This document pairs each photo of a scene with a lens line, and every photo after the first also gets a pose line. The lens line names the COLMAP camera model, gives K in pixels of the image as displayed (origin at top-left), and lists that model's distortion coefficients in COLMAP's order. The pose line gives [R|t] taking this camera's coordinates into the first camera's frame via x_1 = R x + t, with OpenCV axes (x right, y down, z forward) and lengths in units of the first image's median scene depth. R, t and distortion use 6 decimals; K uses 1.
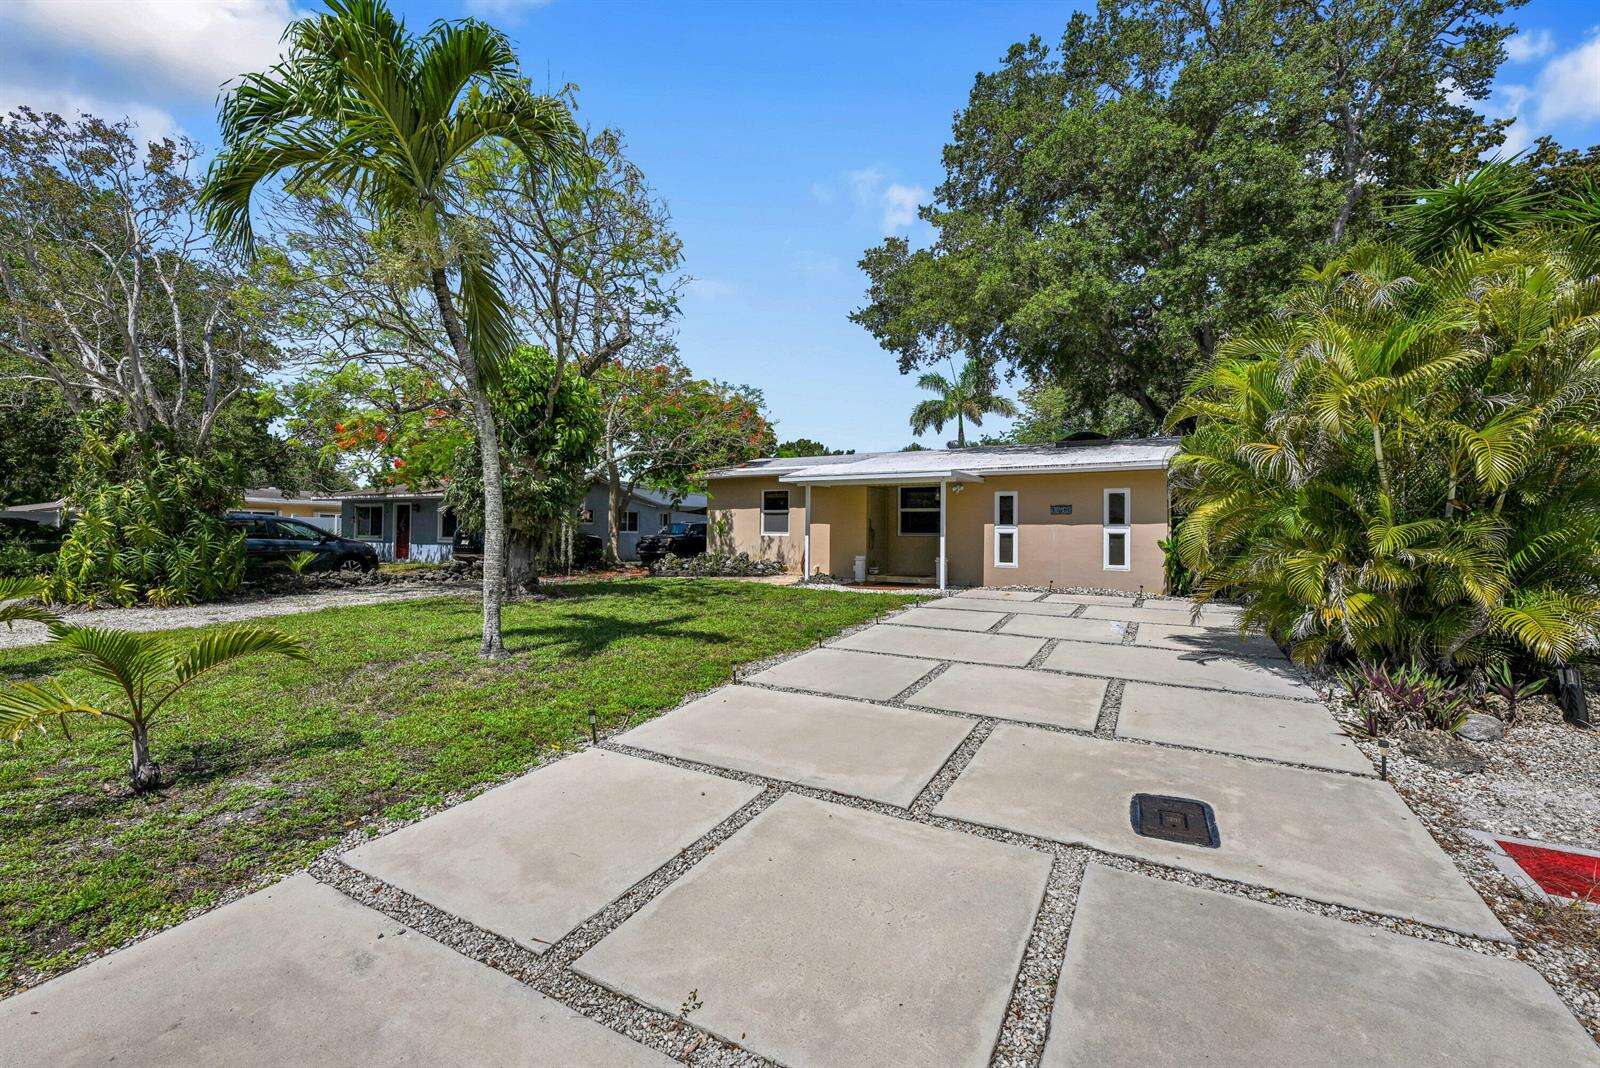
lens RADIAL K [[649.9, 0, 806.0], [0, 649.9, 519.4], [0, 0, 1]] dist [-0.000230, -0.000127]
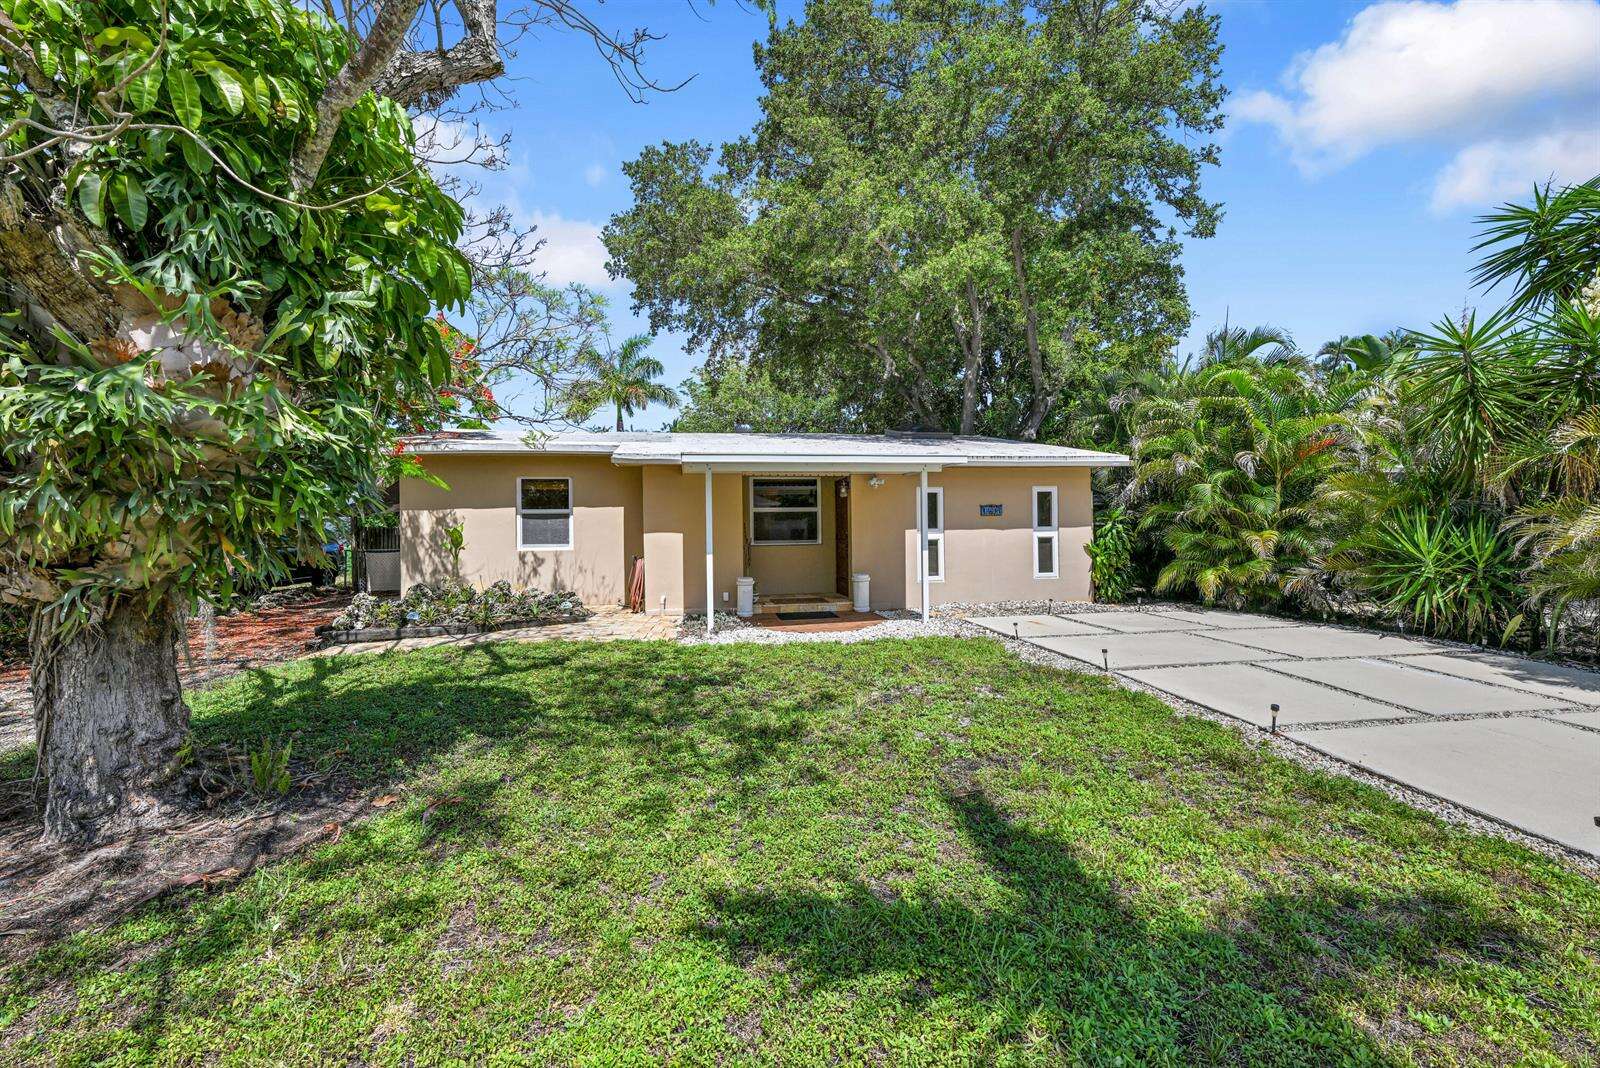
lens RADIAL K [[627.9, 0, 780.8], [0, 627.9, 528.6], [0, 0, 1]] dist [-0.006156, 0.000108]
pose [[0.793124, -0.019409, 0.608751, -0.298558], [0.006853, 0.999713, 0.022946, -0.011194], [-0.609022, -0.014027, 0.793029, 0.490406]]
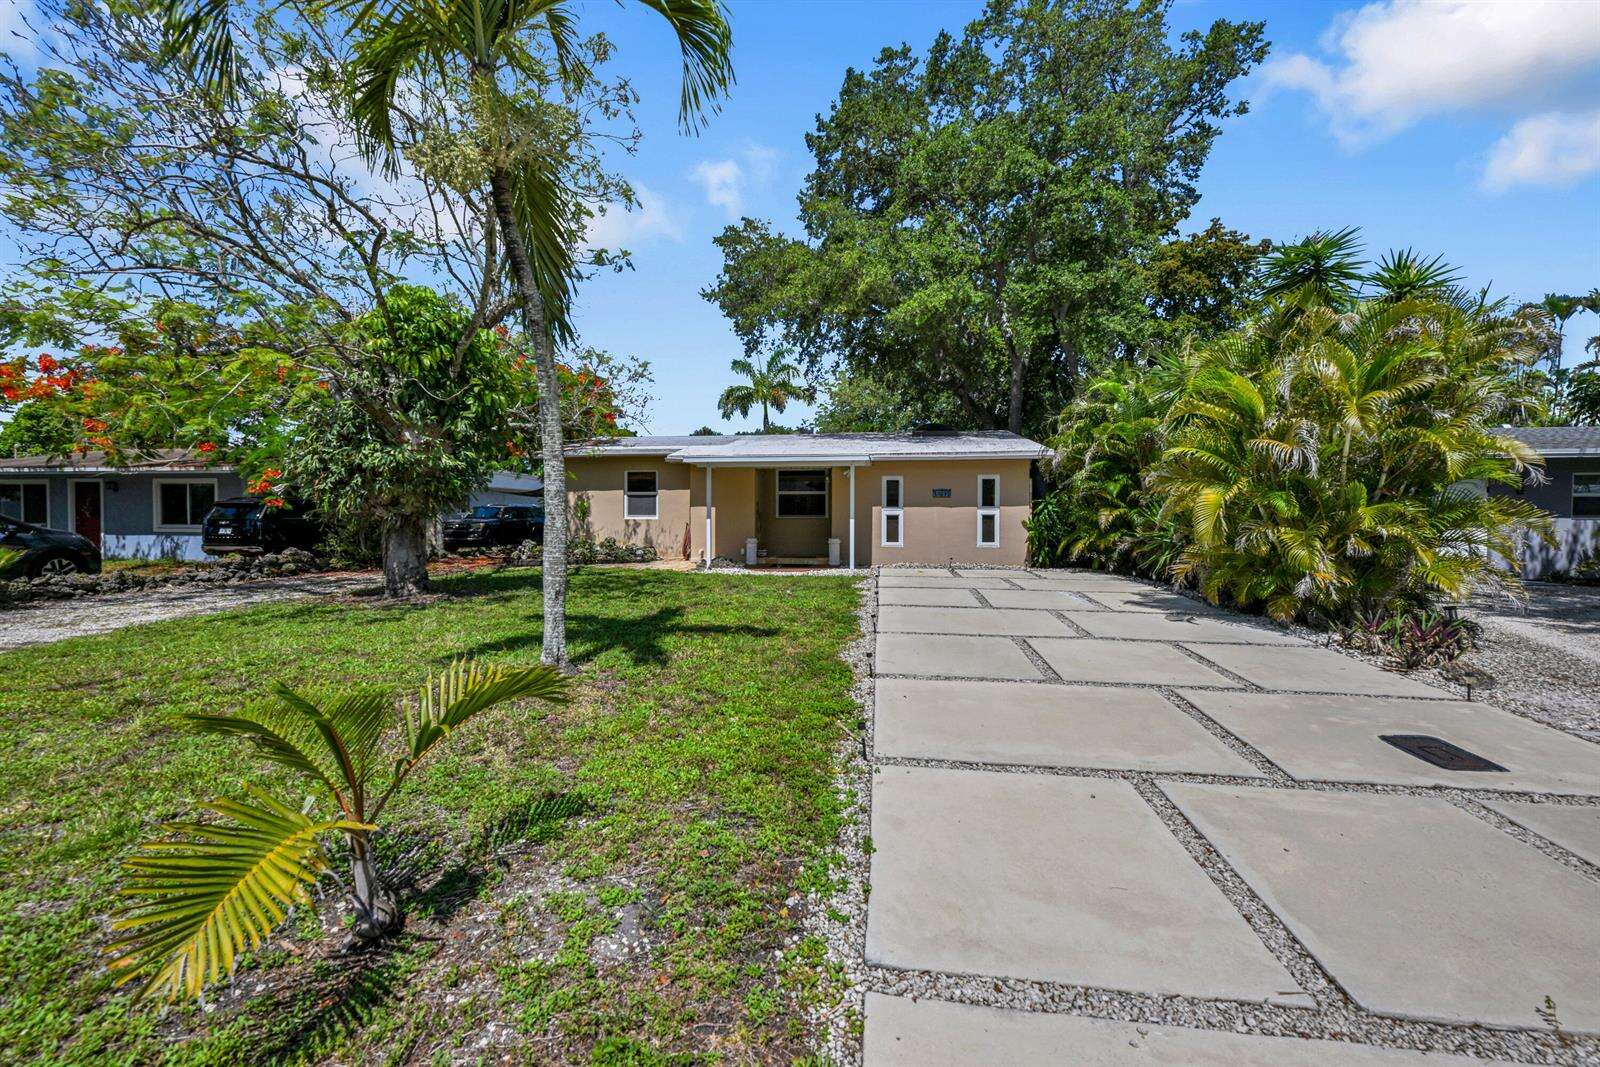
lens RADIAL K [[632.0, 0, 794.5], [0, 632.0, 530.4], [0, 0, 1]] dist [-0.000698, 0.000135]
pose [[0.936505, -0.015133, 0.350327, -0.206703], [-0.000591, 0.998999, 0.044732, -0.000115], [-0.350653, -0.042099, 0.935559, 0.074868]]
